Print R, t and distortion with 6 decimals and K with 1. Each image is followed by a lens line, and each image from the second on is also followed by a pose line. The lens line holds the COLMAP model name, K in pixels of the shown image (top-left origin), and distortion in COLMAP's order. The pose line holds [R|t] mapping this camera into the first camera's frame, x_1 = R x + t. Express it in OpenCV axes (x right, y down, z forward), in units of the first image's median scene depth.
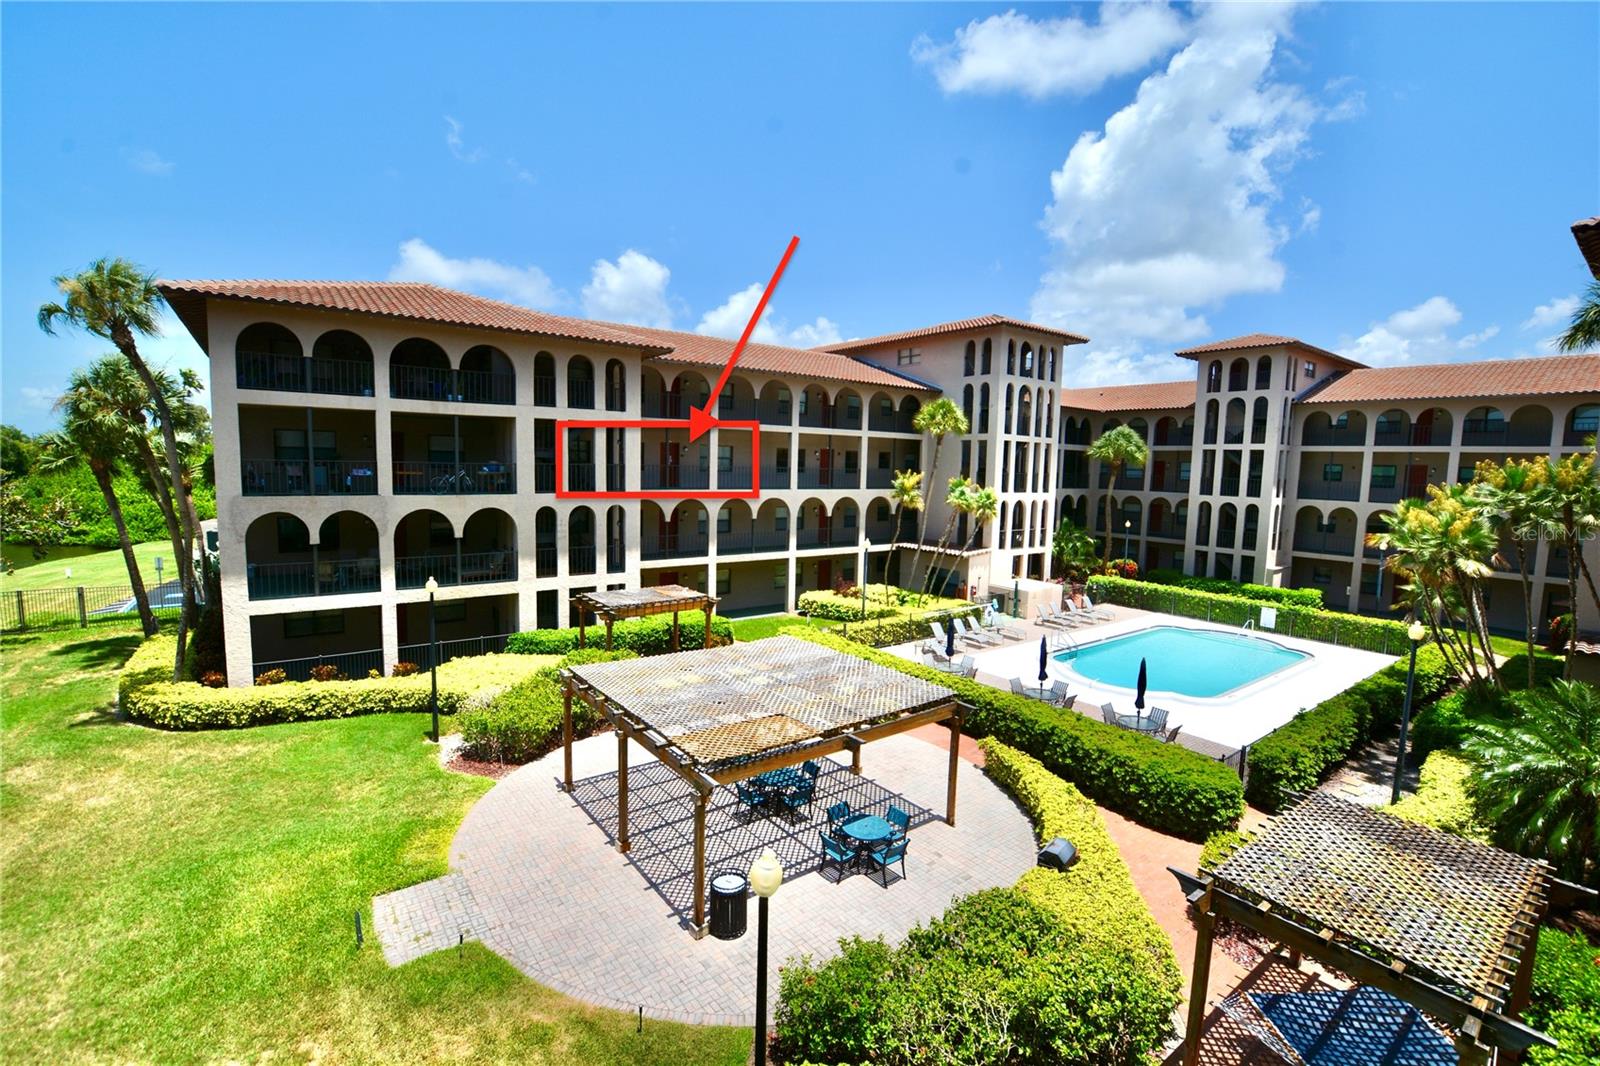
lens RADIAL K [[707.8, 0, 803.0], [0, 707.8, 537.4], [0, 0, 1]] dist [-0.037630, 0.006927]
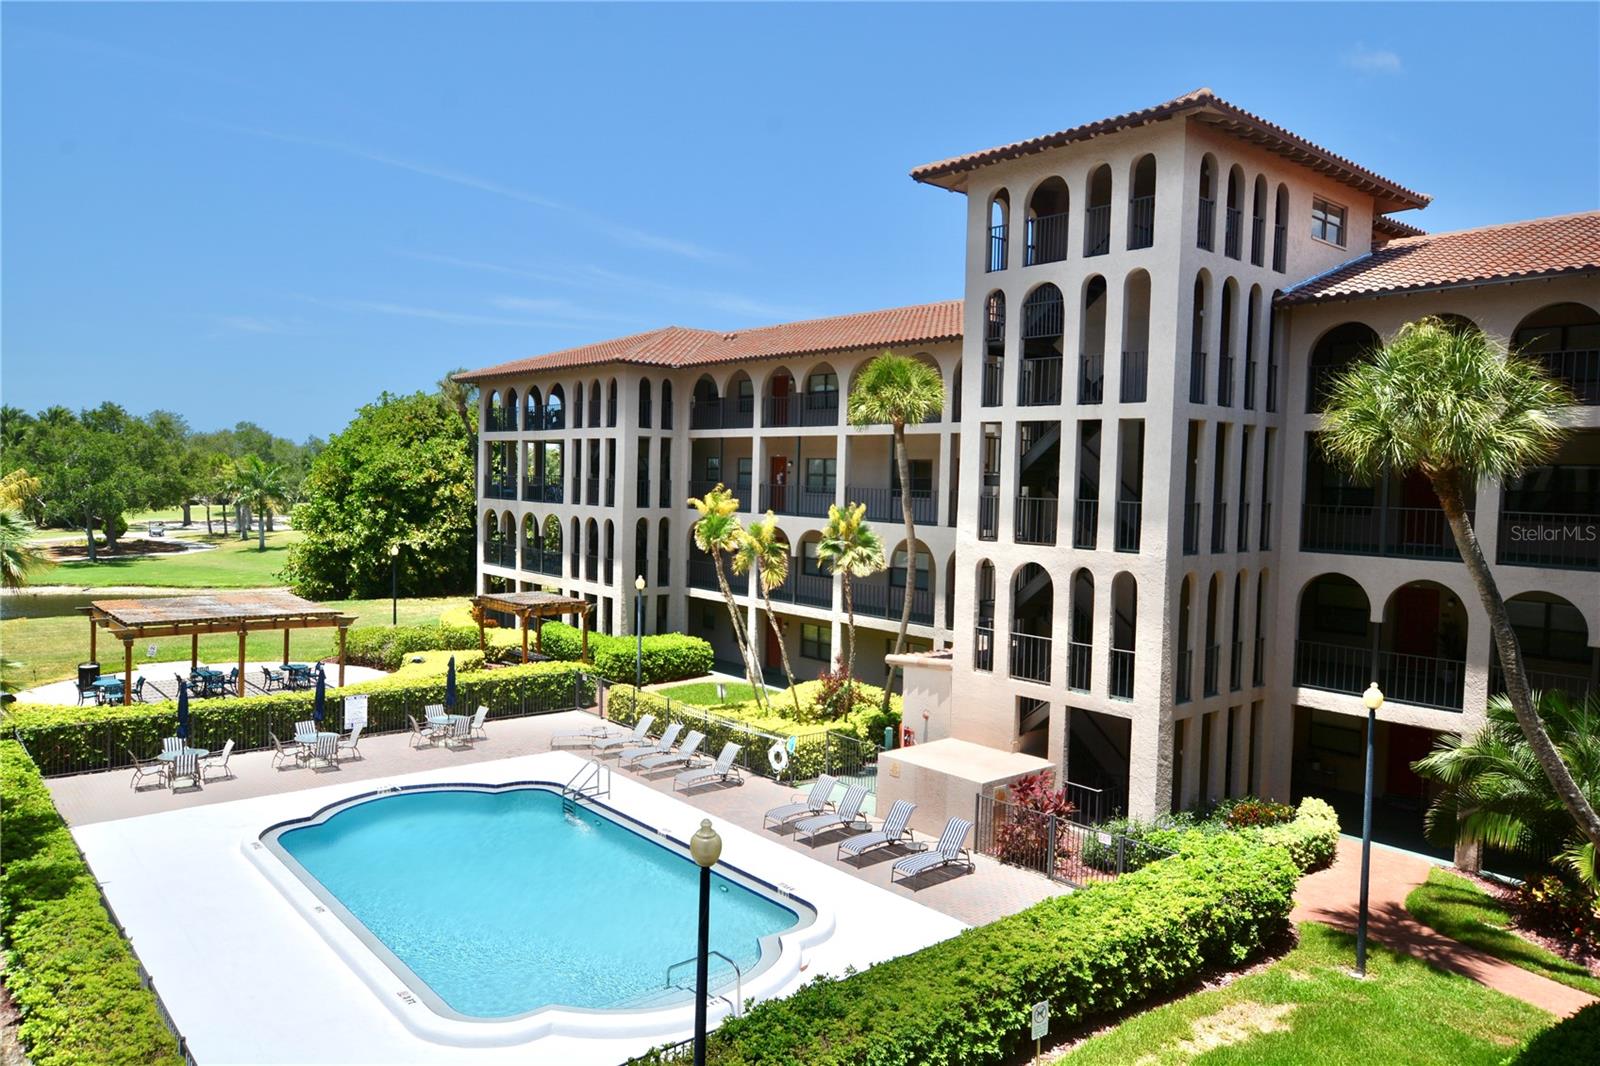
lens RADIAL K [[1095.9, 0, 800.0], [0, 1095.9, 534.8], [0, 0, 1]] dist [-0.003579, 0.004504]
pose [[0.064970, 0.029559, -0.997449, 2.012998], [-0.131699, 0.991072, 0.020792, -0.138083], [0.989158, 0.130013, 0.068283, 1.762626]]
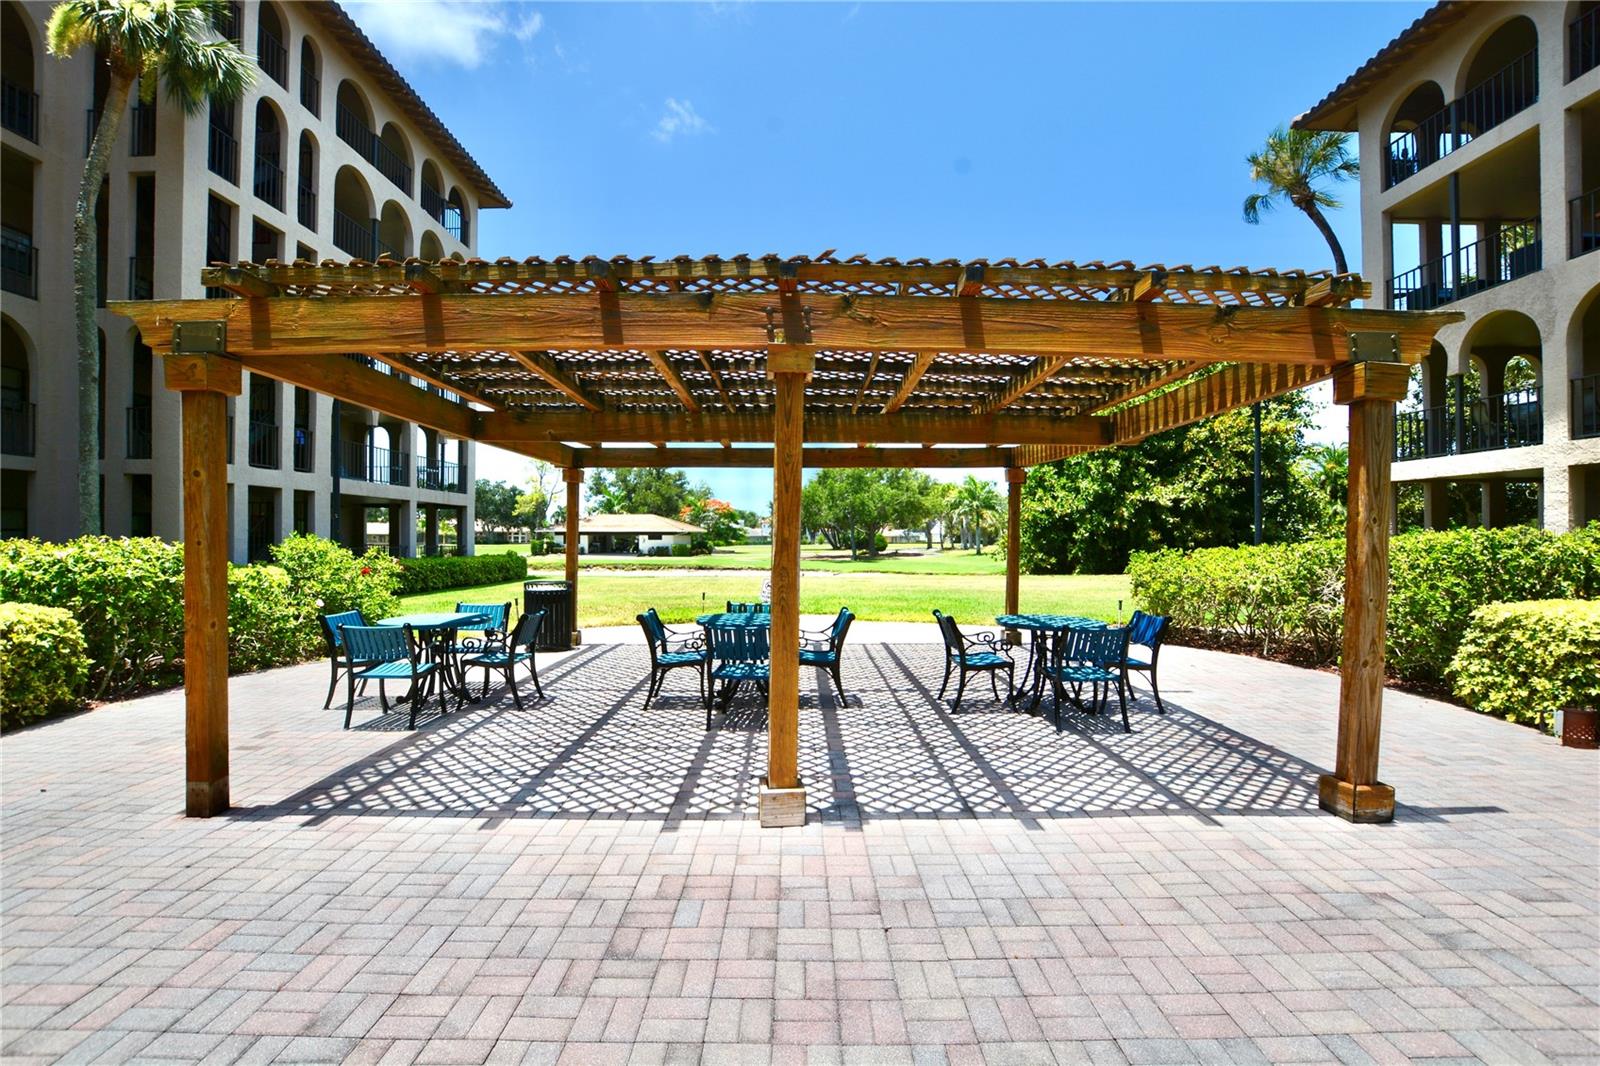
lens RADIAL K [[707.8, 0, 798.1], [0, 707.8, 536.9], [0, 0, 1]] dist [-0.037630, 0.006927]
pose [[-0.602623, -0.024984, -0.797635, 0.235333], [-0.101352, 0.993812, 0.045444, 0.234589], [0.791563, 0.108228, -0.601427, 1.092668]]
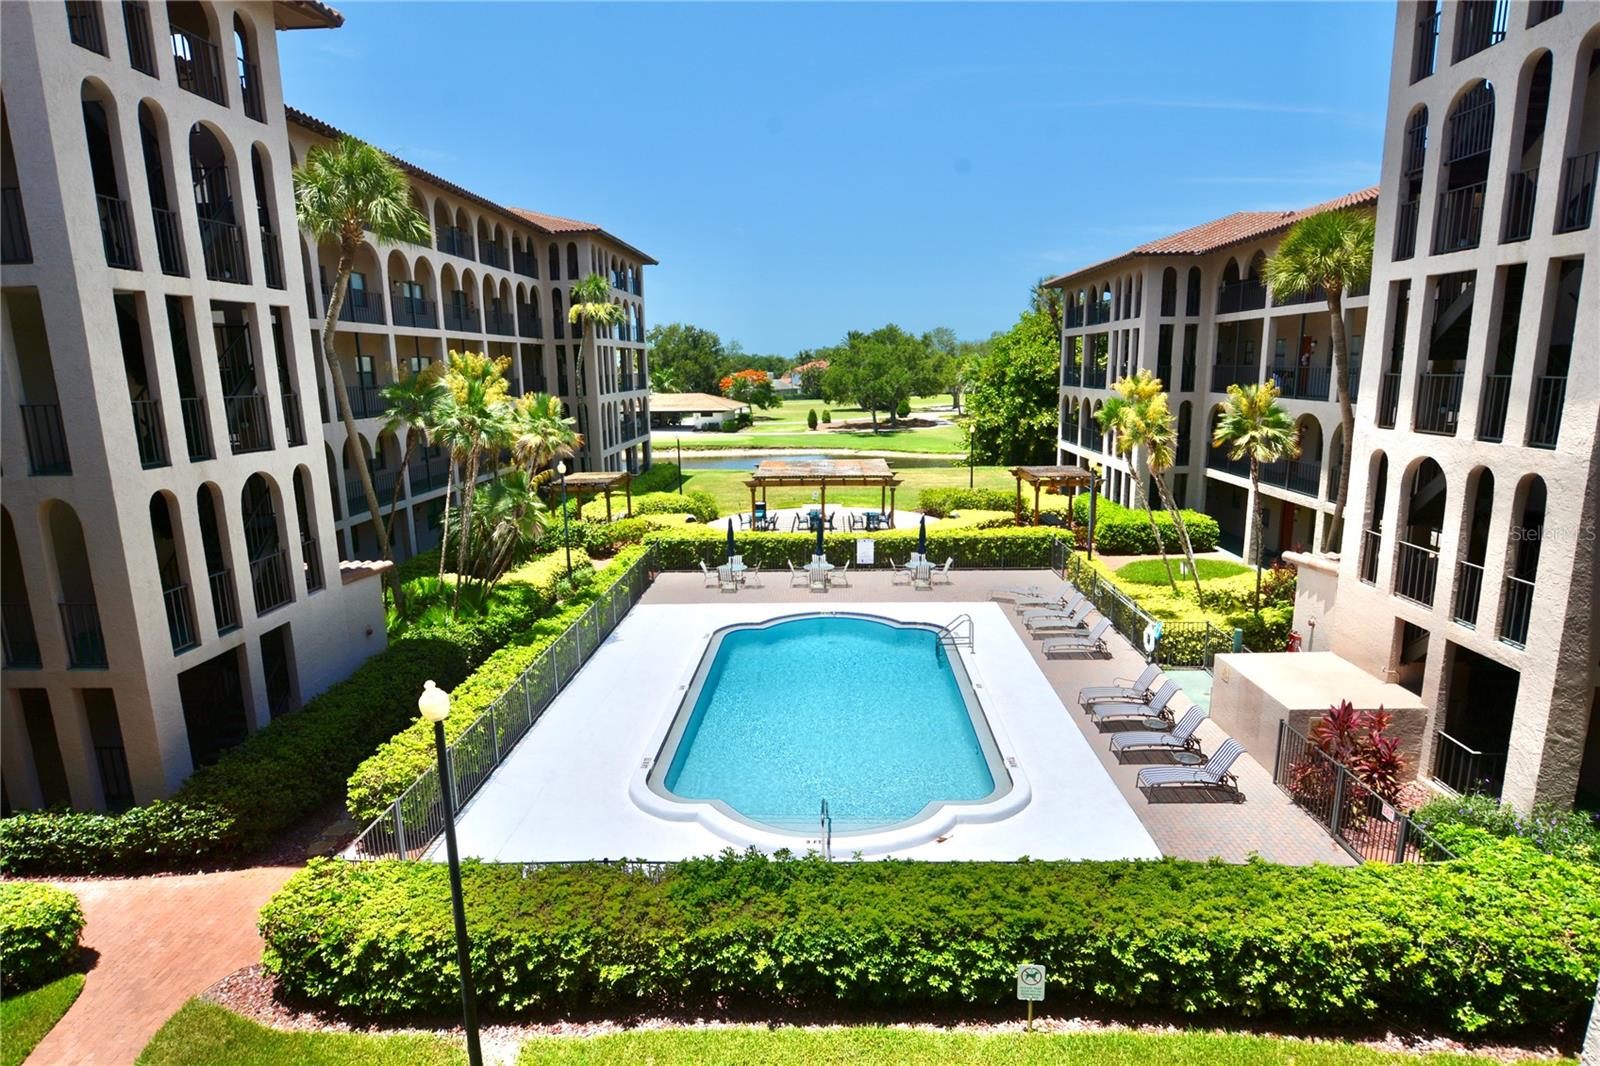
lens RADIAL K [[848.2, 0, 802.0], [0, 848.2, 533.5], [0, 0, 1]] dist [-0.018585, 0.001251]
pose [[-0.629062, 0.139550, -0.764727, 1.706483], [-0.079305, 0.967101, 0.241716, -0.192698], [0.773299, 0.212701, -0.597299, 2.183834]]
